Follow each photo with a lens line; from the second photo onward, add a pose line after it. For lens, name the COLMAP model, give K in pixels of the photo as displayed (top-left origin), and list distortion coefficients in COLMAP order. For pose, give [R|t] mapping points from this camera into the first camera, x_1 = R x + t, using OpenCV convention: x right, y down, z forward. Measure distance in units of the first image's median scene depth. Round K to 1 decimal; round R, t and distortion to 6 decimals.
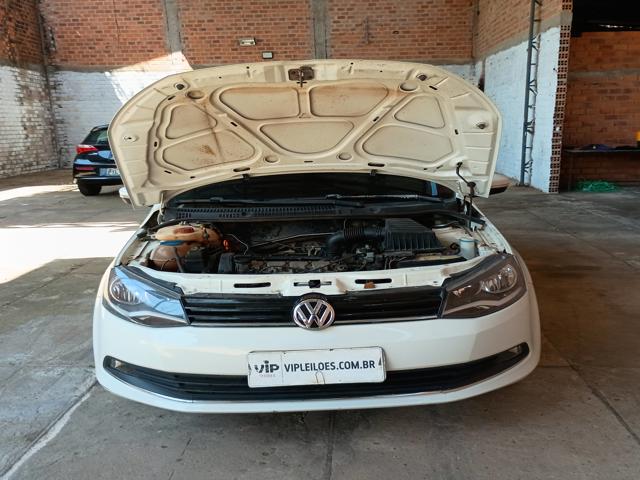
lens RADIAL K [[512.4, 0, 348.2], [0, 512.4, 241.5], [0, 0, 1]] dist [0.008767, -0.002503]
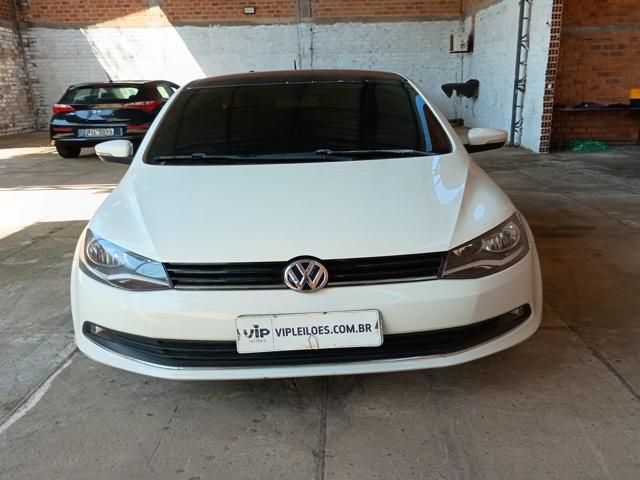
lens RADIAL K [[511.6, 0, 340.8], [0, 511.6, 240.2], [0, 0, 1]] dist [0.010701, -0.009721]
pose [[0.999883, -0.006927, 0.013608, -0.003174], [0.005981, 0.997641, 0.068381, 0.002745], [-0.014049, -0.068292, 0.997566, 0.014340]]
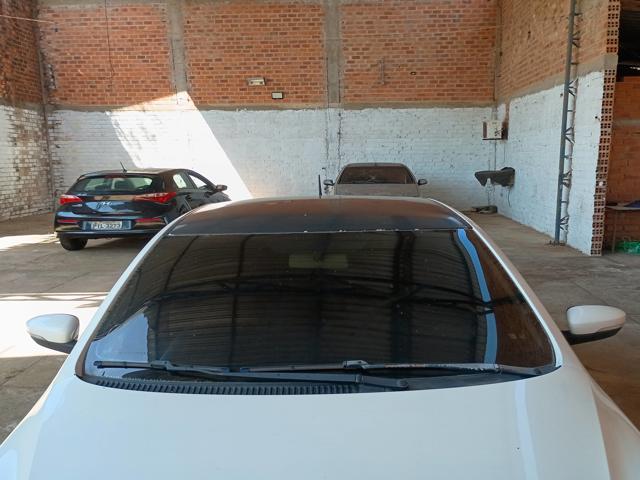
lens RADIAL K [[512.4, 0, 348.2], [0, 512.4, 241.5], [0, 0, 1]] dist [0.008767, -0.002503]
pose [[0.999722, 0.015000, -0.018167, -0.008076], [-0.016128, 0.997847, -0.063576, -0.053561], [0.017174, 0.063851, 0.997812, 0.110574]]
